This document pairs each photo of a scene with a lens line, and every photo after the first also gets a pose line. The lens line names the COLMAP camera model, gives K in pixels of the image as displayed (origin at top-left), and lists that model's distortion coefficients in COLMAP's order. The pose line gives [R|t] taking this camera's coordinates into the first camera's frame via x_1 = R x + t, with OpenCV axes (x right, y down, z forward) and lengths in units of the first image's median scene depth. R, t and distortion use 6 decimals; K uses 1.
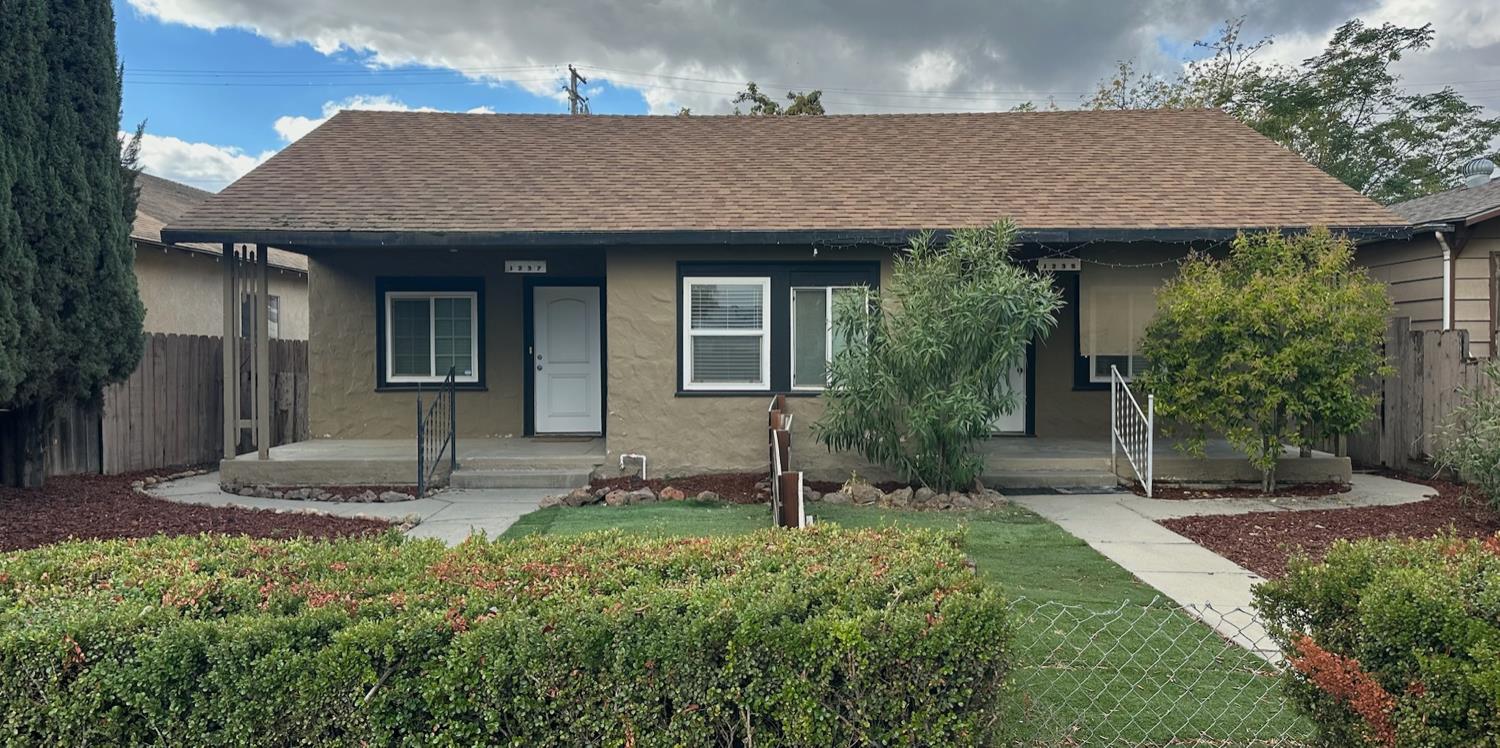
lens RADIAL K [[1009.5, 0, 750.9], [0, 1009.5, 372.6], [0, 0, 1]] dist [0.001980, -0.001657]
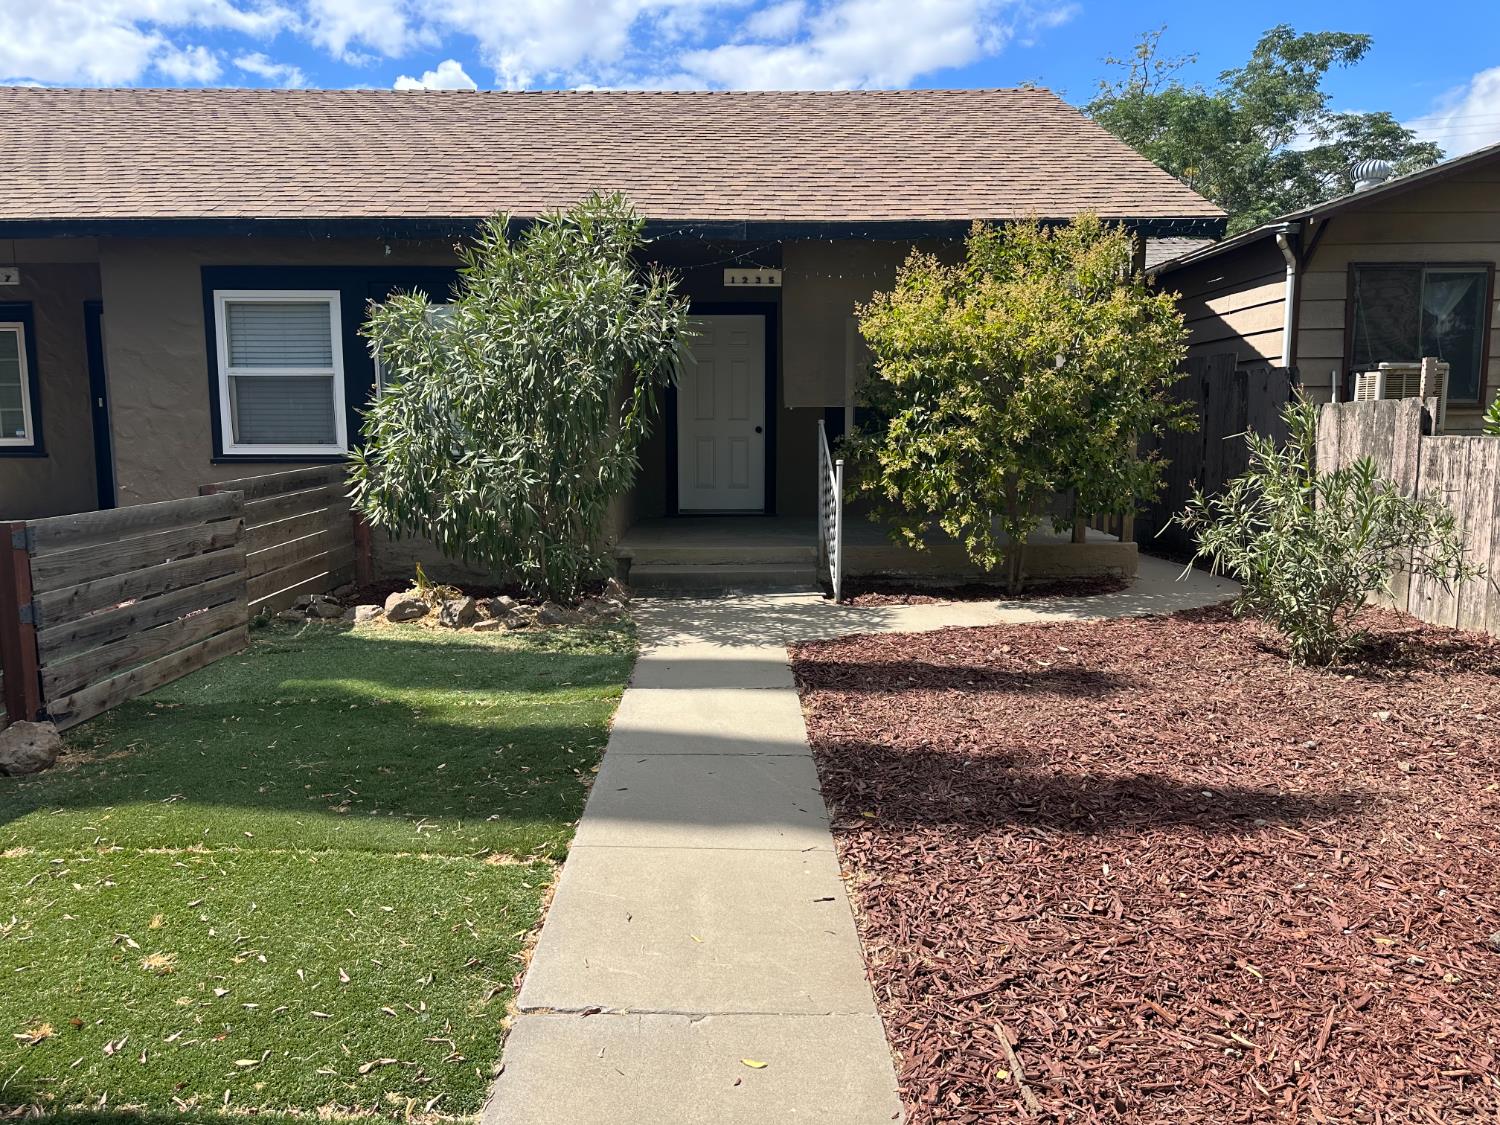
lens RADIAL K [[1023.2, 0, 748.8], [0, 1023.2, 559.0], [0, 0, 1]] dist [0.063552, -0.053803]
pose [[0.998695, -0.008756, 0.050325, 0.263473], [0.003085, 0.993739, 0.111680, 0.009850], [-0.050988, -0.111379, 0.992469, 0.252186]]
